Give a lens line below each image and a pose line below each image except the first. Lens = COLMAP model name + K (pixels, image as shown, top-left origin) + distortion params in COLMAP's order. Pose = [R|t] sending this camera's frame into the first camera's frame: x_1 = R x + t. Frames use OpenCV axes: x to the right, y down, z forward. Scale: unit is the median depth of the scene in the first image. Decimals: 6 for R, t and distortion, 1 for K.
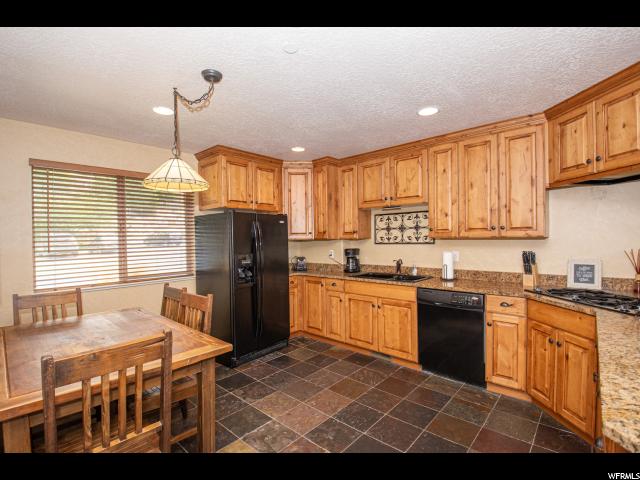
lens RADIAL K [[300.6, 0, 320.0], [0, 300.6, 240.0], [0, 0, 1]] dist [-0.000647, -0.000324]
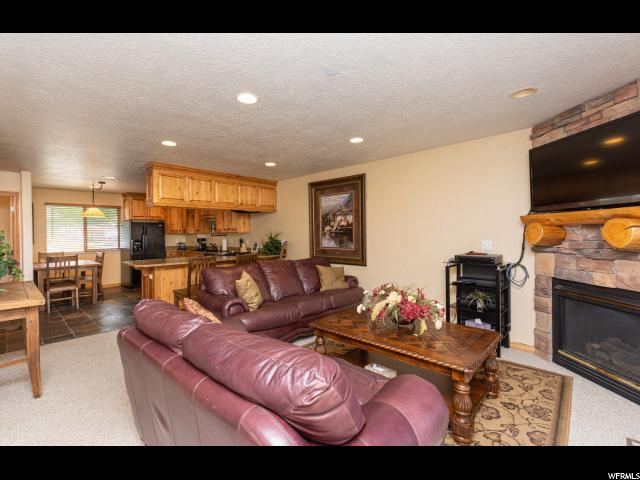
lens RADIAL K [[289.6, 0, 318.8], [0, 289.6, 234.7], [0, 0, 1]] dist [0.000235, 0.000001]
pose [[0.999834, 0.000576, -0.018213, 1.076346], [-0.000597, 0.999999, -0.001133, 0.007260], [0.018212, 0.001143, 0.999833, -1.088256]]
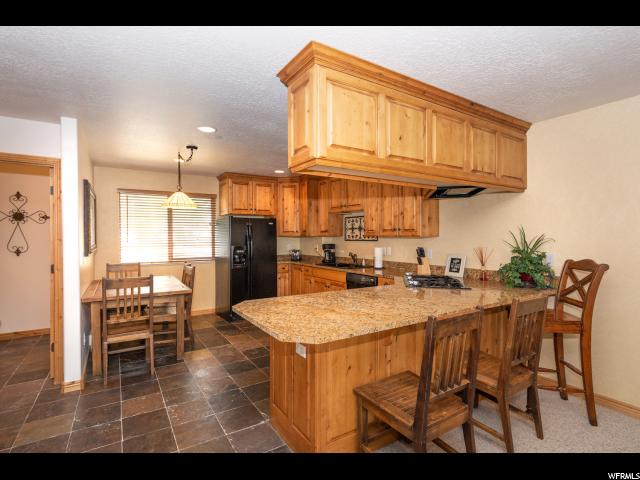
lens RADIAL K [[317.7, 0, 320.0], [0, 317.7, 240.0], [0, 0, 1]] dist [0.034878, 0.000215]
pose [[0.962190, 0.015156, -0.271959, 0.504627], [-0.012622, 0.999859, 0.011064, -0.003310], [0.272088, -0.007213, 0.962245, -0.360923]]
